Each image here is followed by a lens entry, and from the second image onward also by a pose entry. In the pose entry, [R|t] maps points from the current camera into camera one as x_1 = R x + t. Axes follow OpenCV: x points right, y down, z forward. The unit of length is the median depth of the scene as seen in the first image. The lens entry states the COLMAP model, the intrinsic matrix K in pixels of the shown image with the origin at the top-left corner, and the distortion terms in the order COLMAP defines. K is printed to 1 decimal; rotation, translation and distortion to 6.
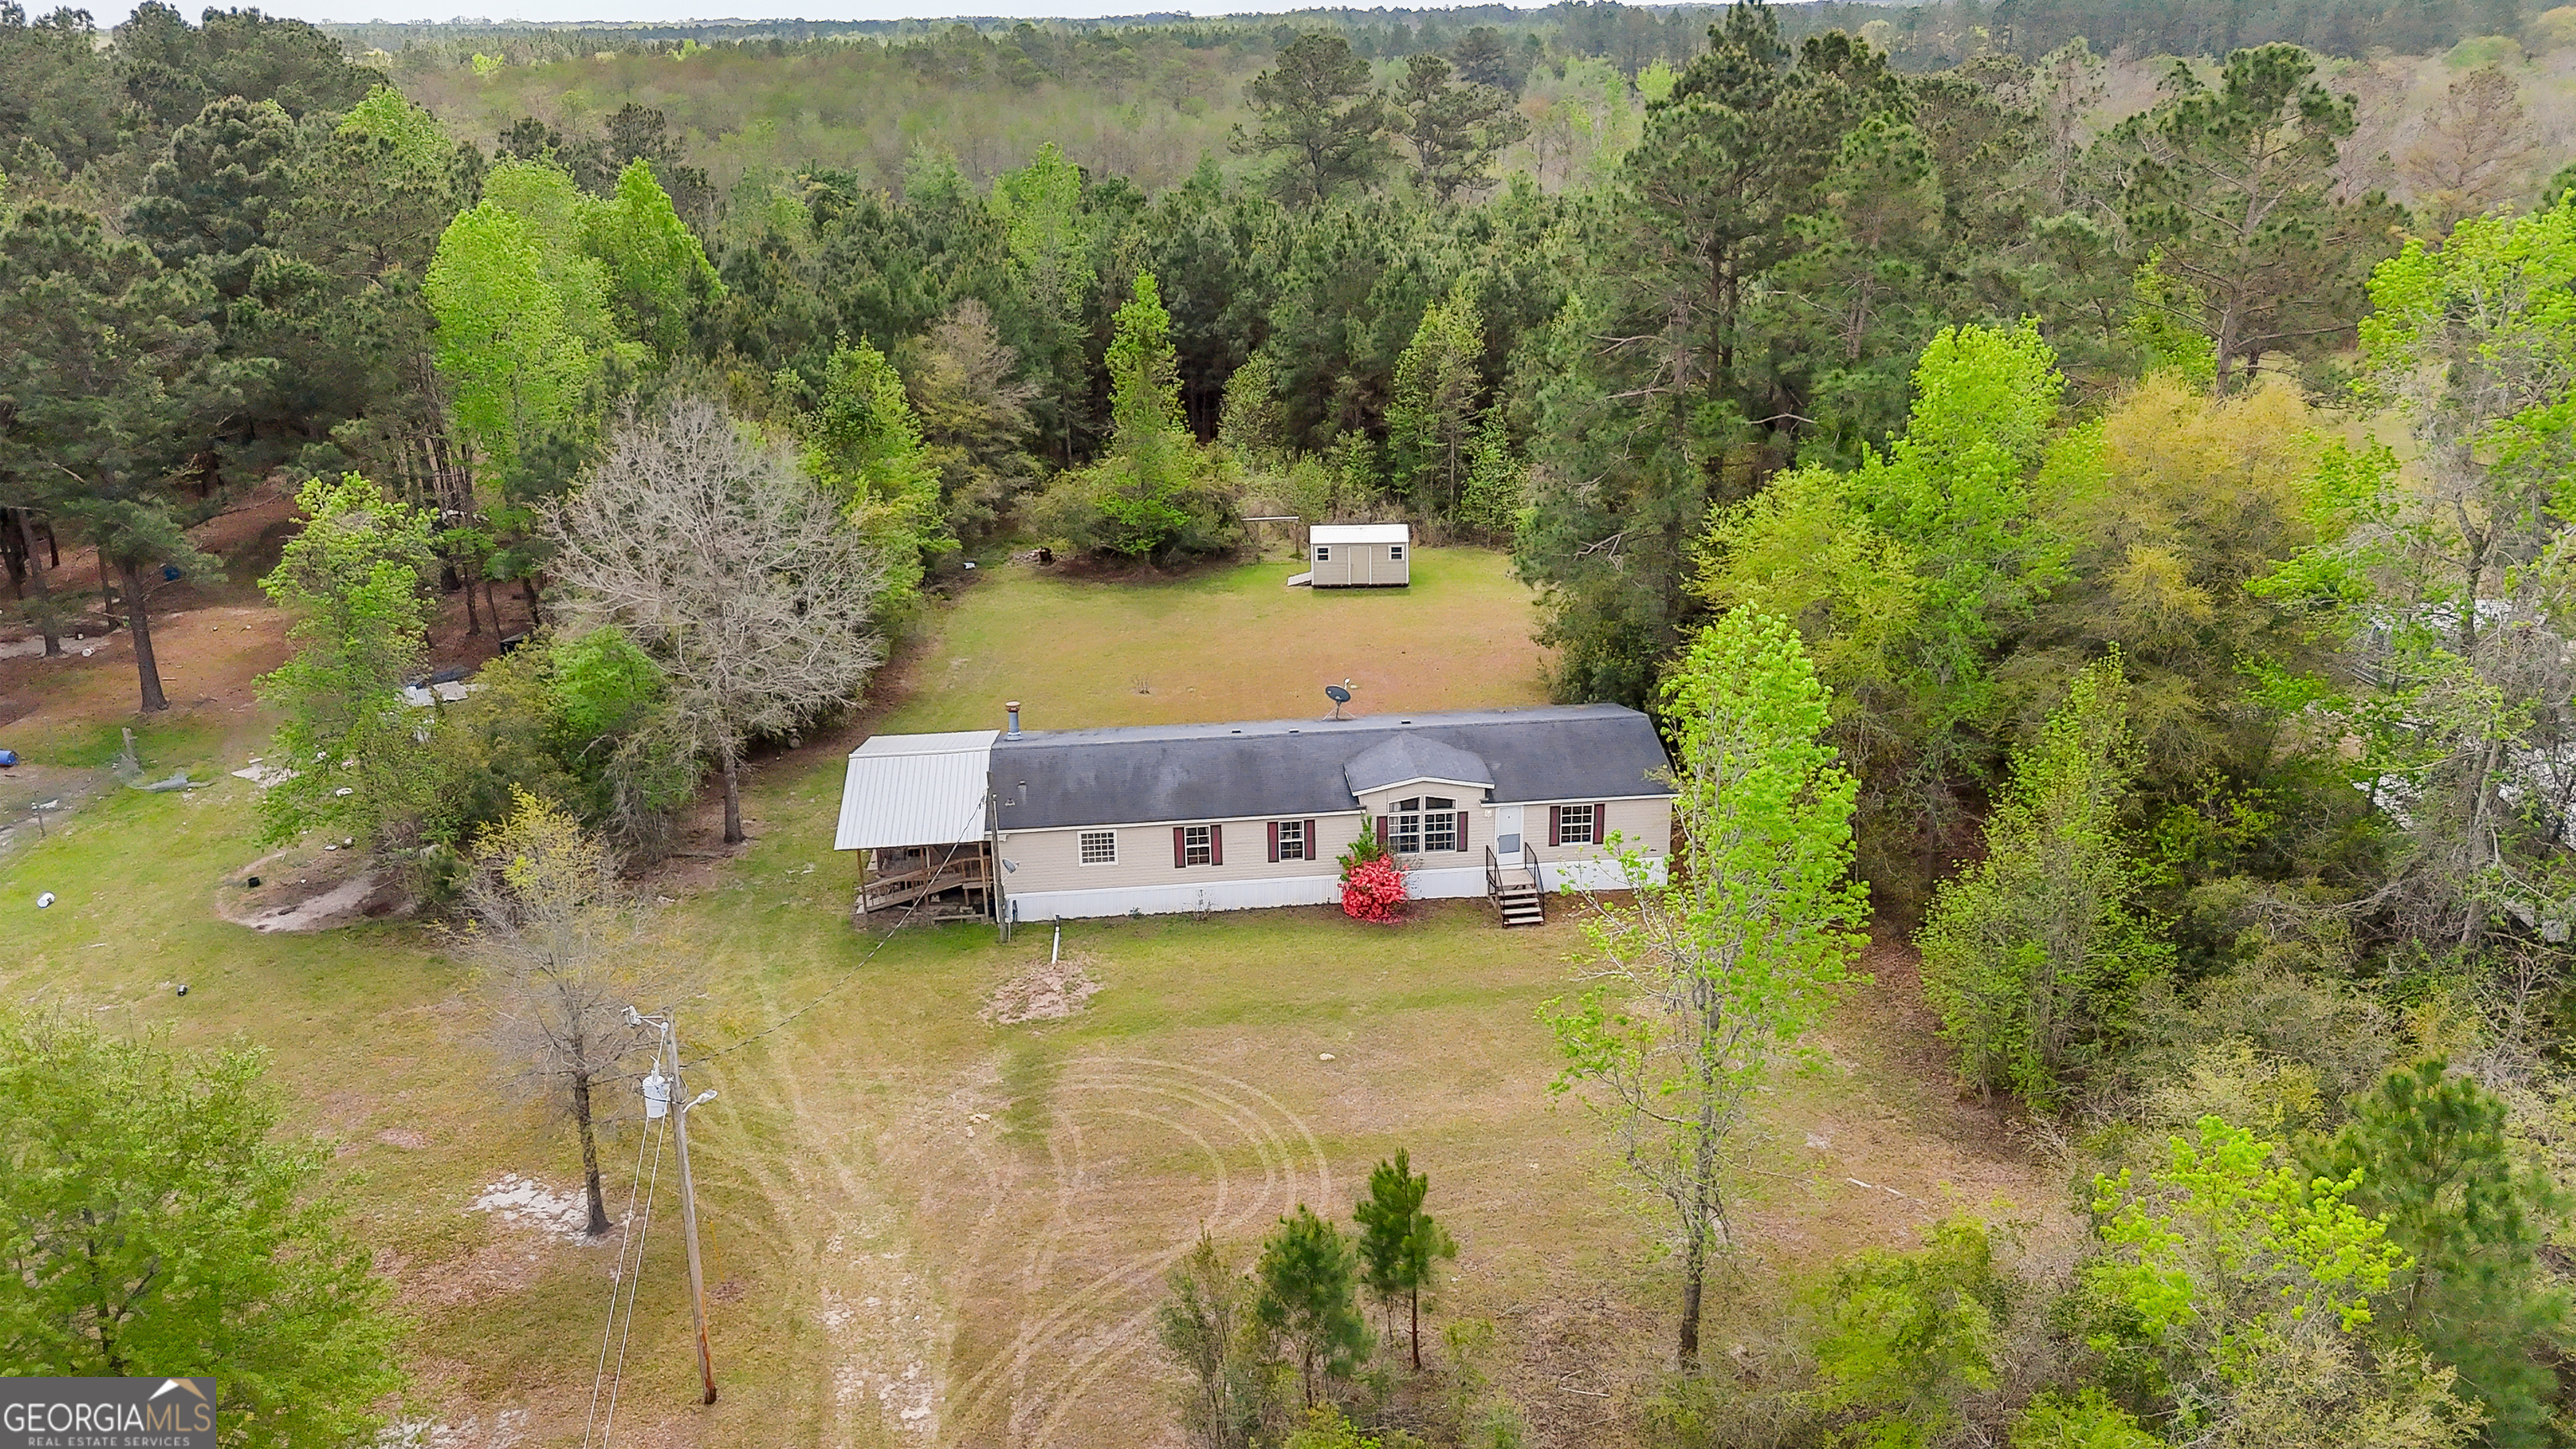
lens RADIAL K [[1900.0, 0, 1294.4], [0, 1900.0, 739.3], [0, 0, 1]] dist [0.066932, -0.067832]
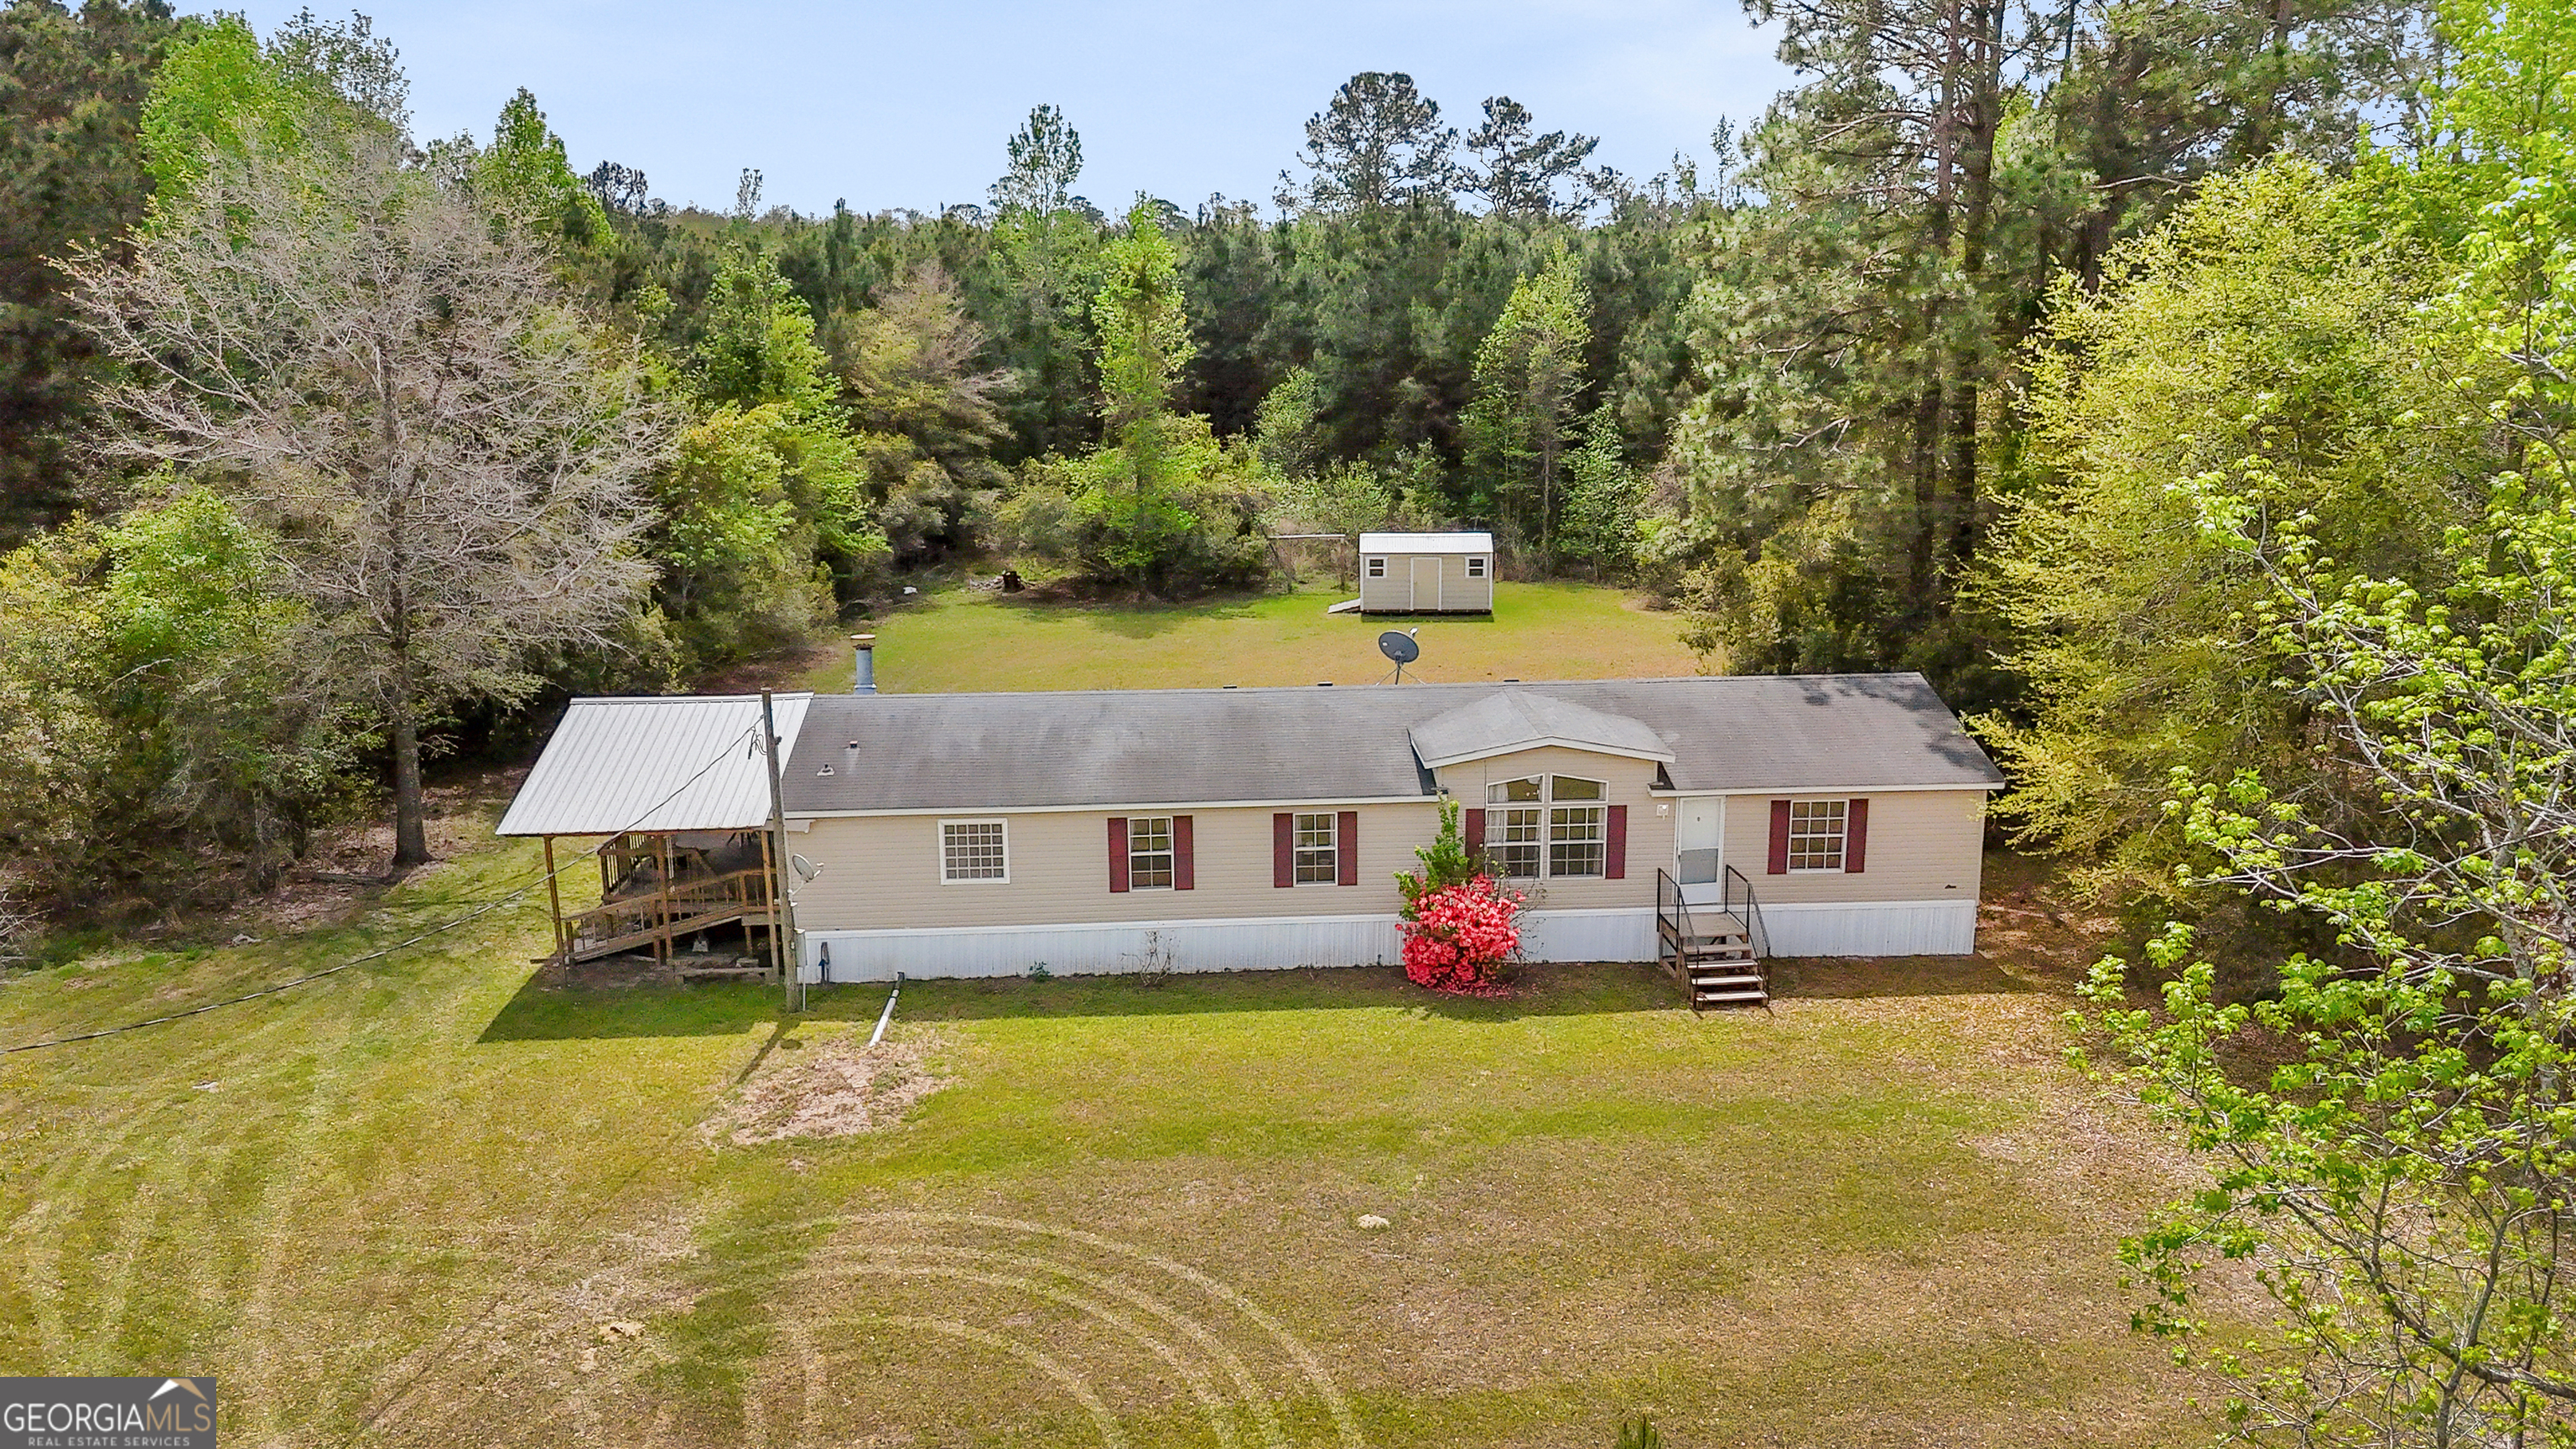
lens RADIAL K [[1900.0, 0, 1290.1], [0, 1900.0, 752.7], [0, 0, 1]] dist [0.066932, -0.067832]
pose [[0.999387, 0.019336, -0.029169, 0.006852], [-0.022391, 0.993865, -0.108313, 0.085845], [0.026896, 0.108899, 0.993689, 0.426932]]
